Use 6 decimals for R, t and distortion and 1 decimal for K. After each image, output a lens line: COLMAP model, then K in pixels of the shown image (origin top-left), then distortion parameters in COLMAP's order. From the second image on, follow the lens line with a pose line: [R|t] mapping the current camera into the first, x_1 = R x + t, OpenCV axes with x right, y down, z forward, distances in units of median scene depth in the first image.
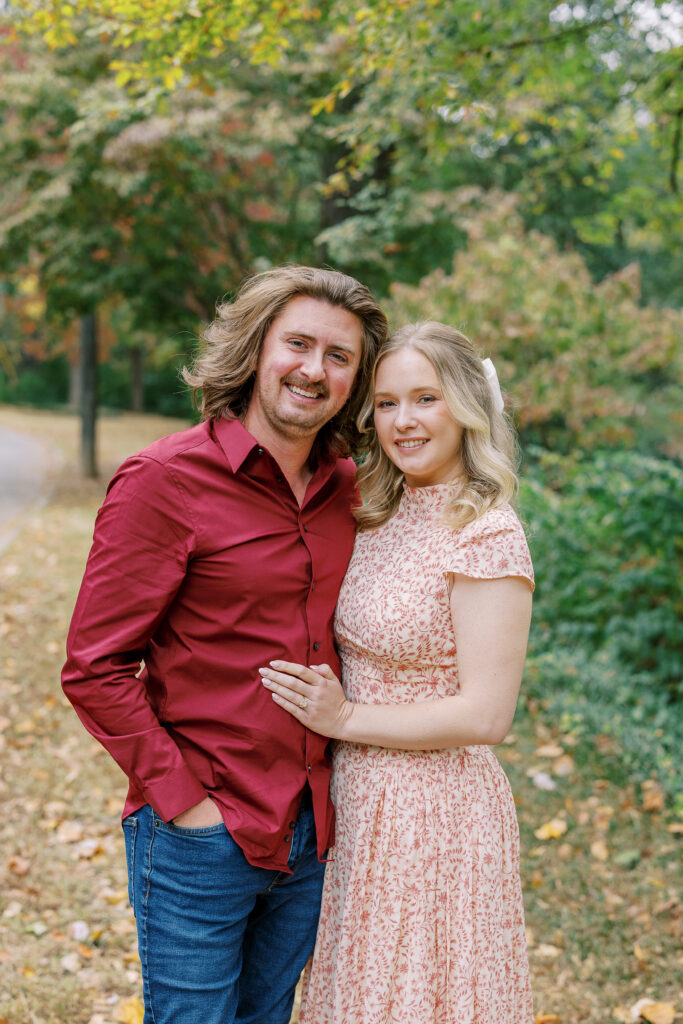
lens RADIAL K [[1453.5, 0, 318.8], [0, 1453.5, 512.2], [0, 0, 1]] dist [0.018845, 0.053059]
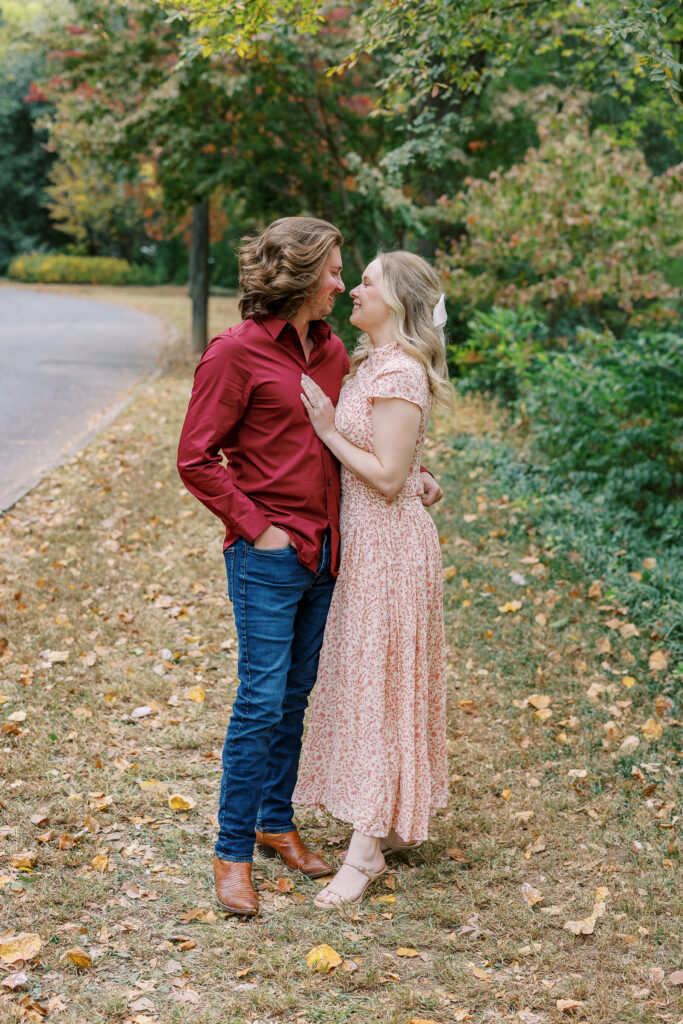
lens RADIAL K [[1453.5, 0, 318.8], [0, 1453.5, 512.2], [0, 0, 1]] dist [0.018845, 0.053059]
pose [[0.996465, 0.018293, -0.081987, 0.076261], [-0.011493, 0.996512, 0.082658, 0.015872], [0.083213, -0.081423, 0.993200, -0.306799]]
